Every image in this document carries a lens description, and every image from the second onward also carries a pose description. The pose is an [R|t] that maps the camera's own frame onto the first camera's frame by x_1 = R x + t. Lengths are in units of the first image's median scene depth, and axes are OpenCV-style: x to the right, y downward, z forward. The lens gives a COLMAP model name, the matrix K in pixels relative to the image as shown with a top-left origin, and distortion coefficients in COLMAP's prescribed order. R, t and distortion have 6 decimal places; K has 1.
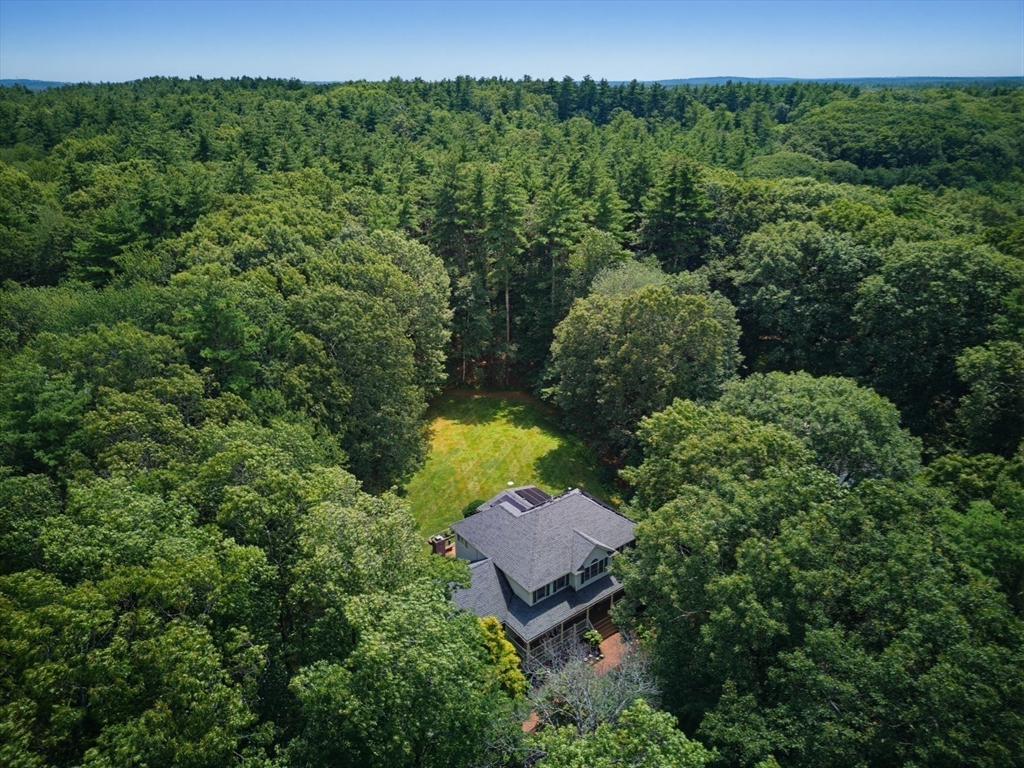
lens RADIAL K [[693.3, 0, 506.4], [0, 693.3, 352.6], [0, 0, 1]] dist [0.001735, -0.000620]
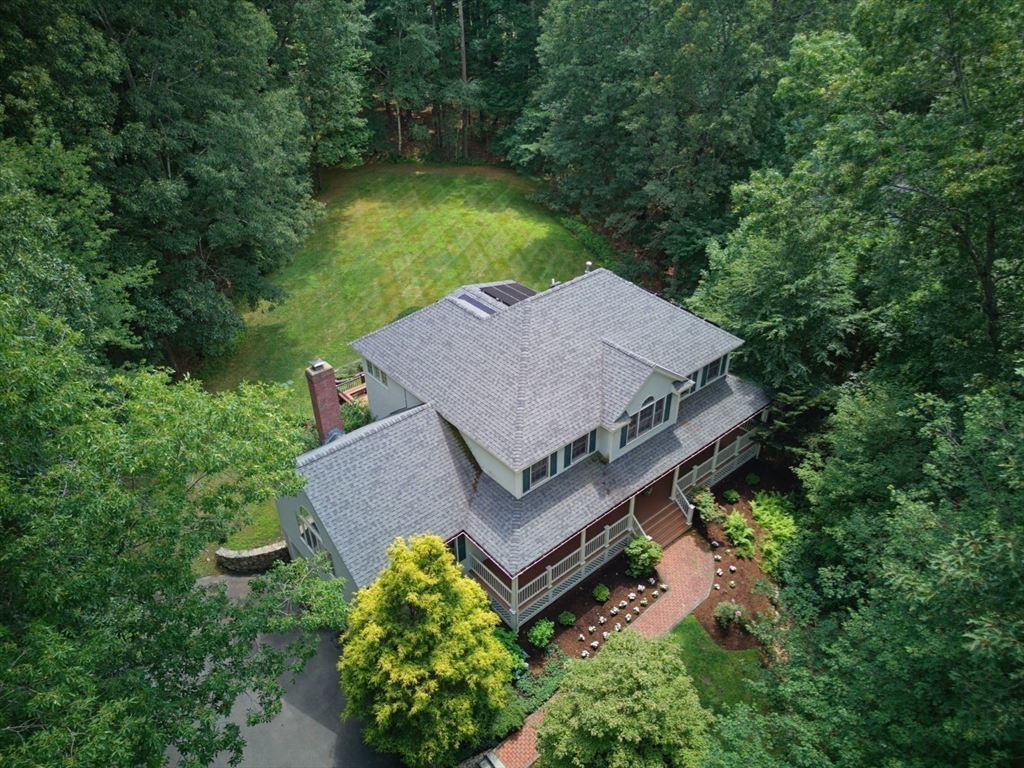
lens RADIAL K [[693.3, 0, 506.4], [0, 693.3, 352.6], [0, 0, 1]] dist [0.001735, -0.000620]
pose [[0.998609, -0.027767, 0.044815, 0.009017], [0.018061, 0.978806, 0.203992, 0.170679], [-0.049529, -0.202899, 0.977946, 0.551288]]
